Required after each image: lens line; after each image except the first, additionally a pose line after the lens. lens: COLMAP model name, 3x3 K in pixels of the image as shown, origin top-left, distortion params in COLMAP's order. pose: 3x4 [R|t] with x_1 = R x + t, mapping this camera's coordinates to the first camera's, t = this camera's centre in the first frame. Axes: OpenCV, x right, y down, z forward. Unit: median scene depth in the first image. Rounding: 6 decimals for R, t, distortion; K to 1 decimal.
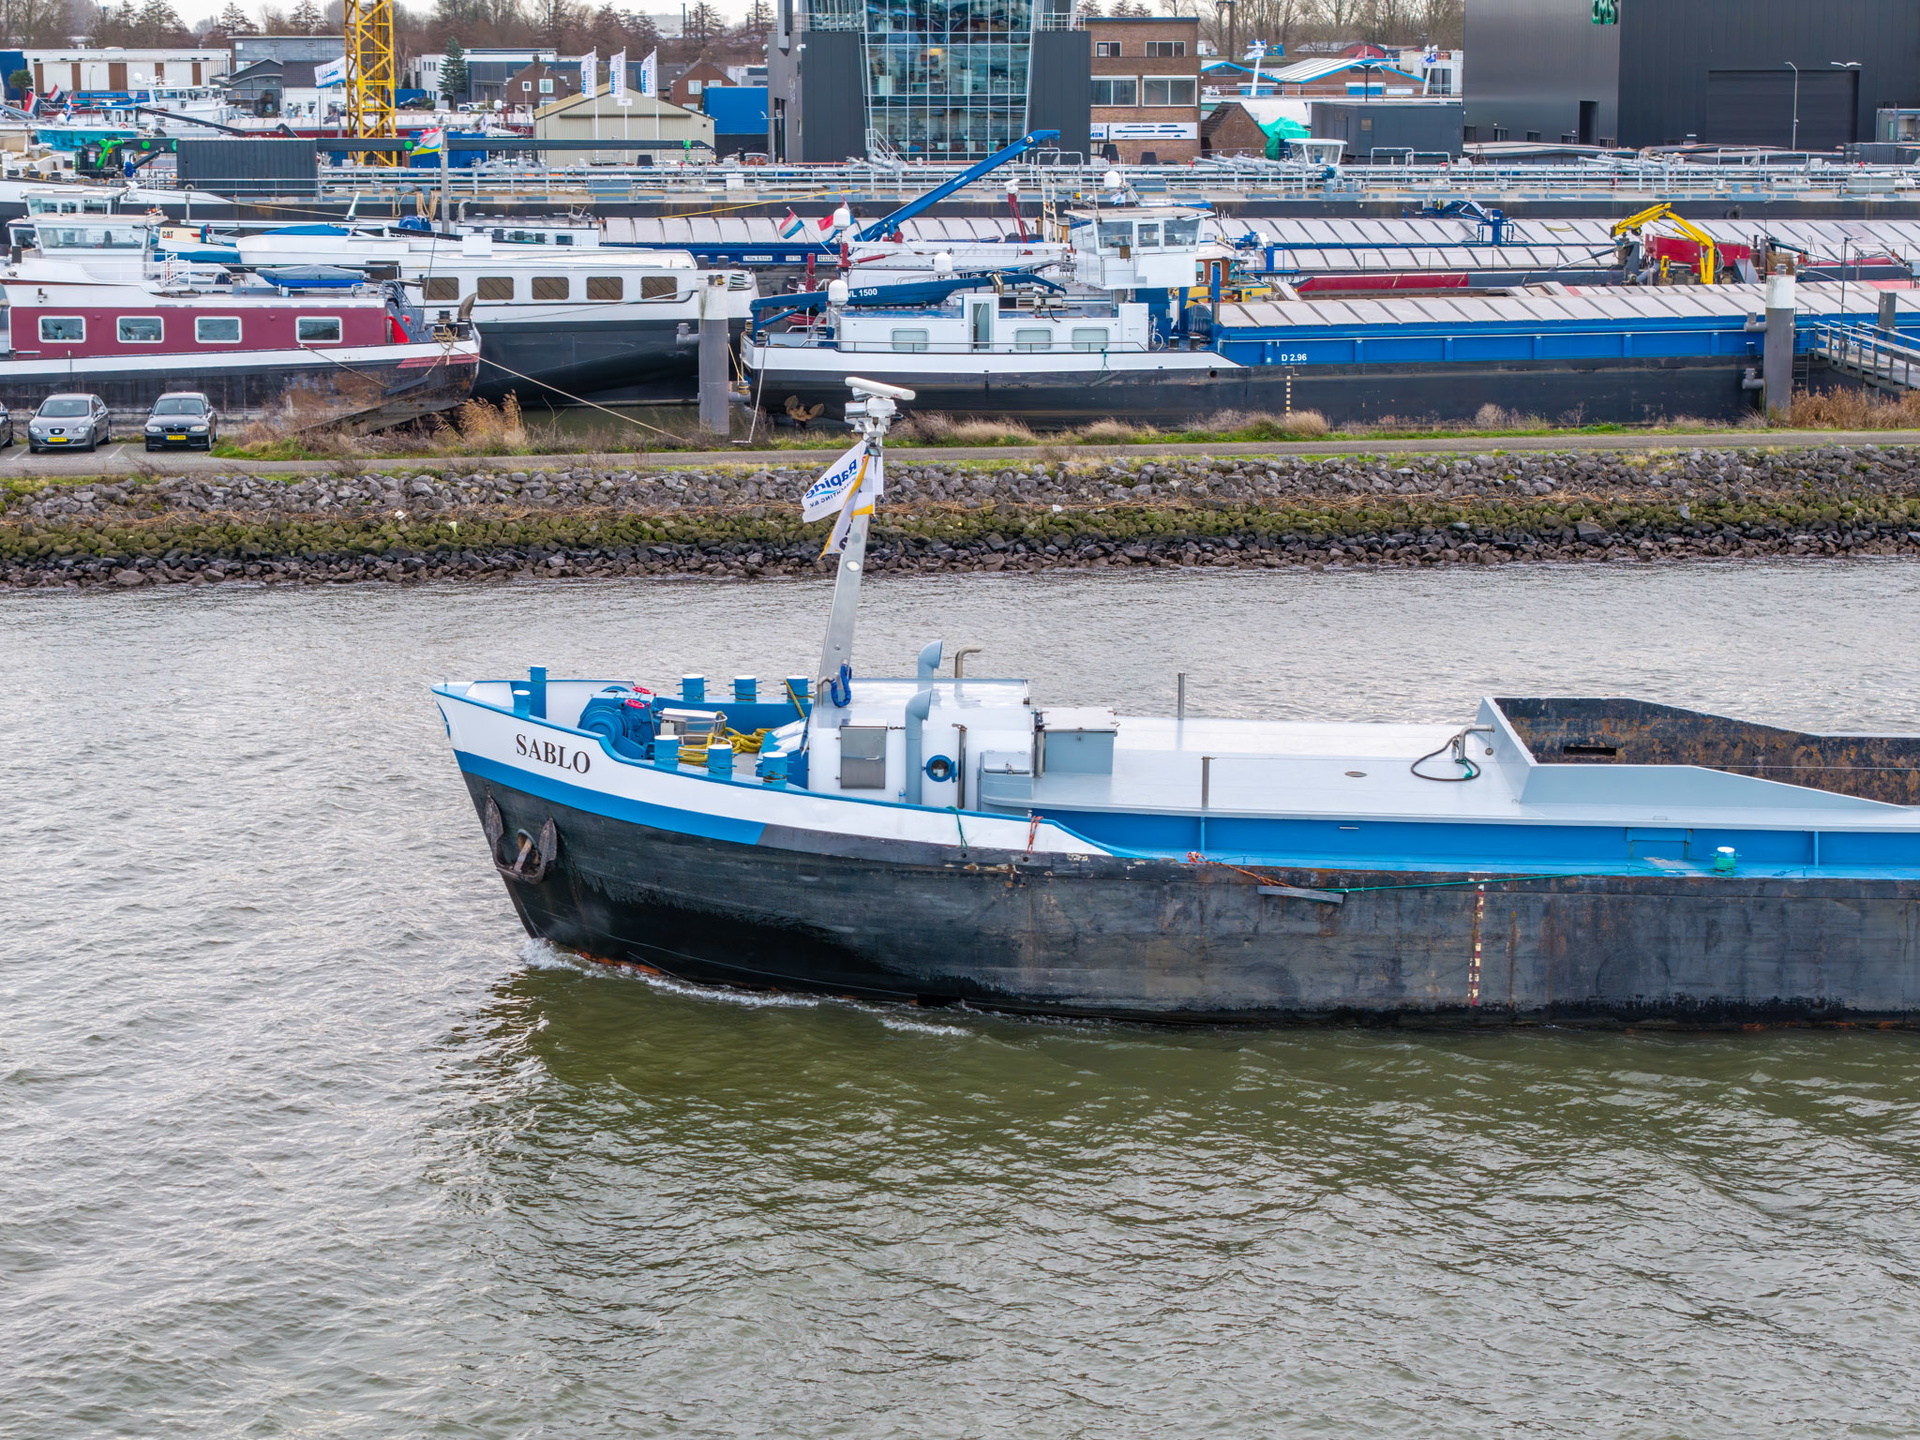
lens RADIAL K [[3888.7, 0, 960.1], [0, 3888.7, 719.6], [0, 0, 1]] dist [-0.203201, 0.000000]
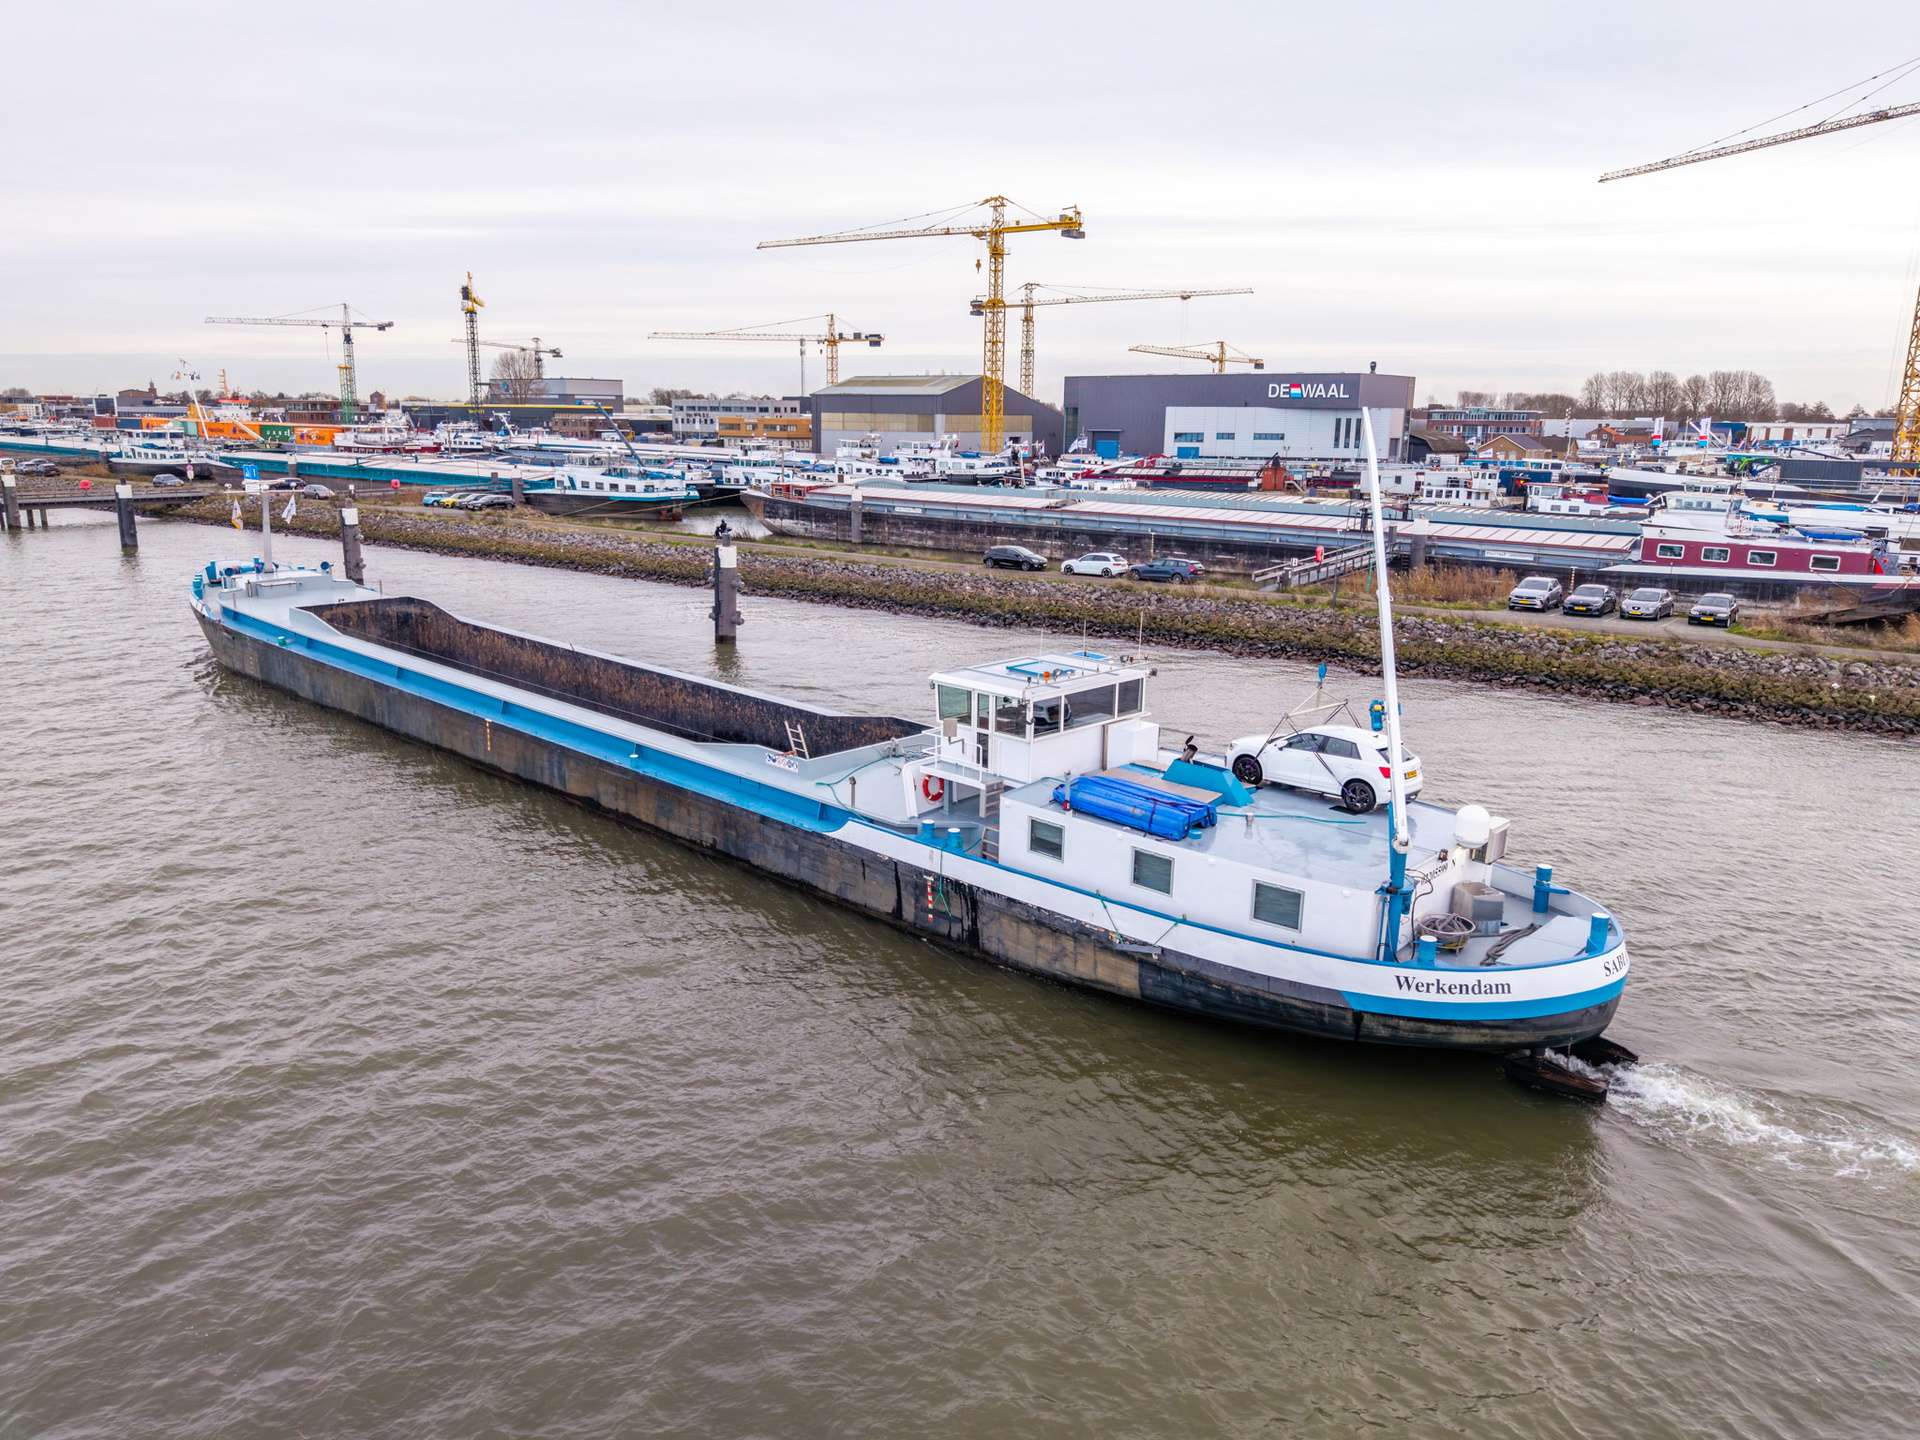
lens RADIAL K [[1330.9, 0, 955.1], [0, 1330.9, 717.2], [0, 0, 1]] dist [0.011283, 0.003736]
pose [[0.717827, 0.157897, -0.678081, -0.021878], [-0.129148, 0.987239, 0.093169, -0.038690], [0.684139, 0.020694, 0.729058, 0.285403]]
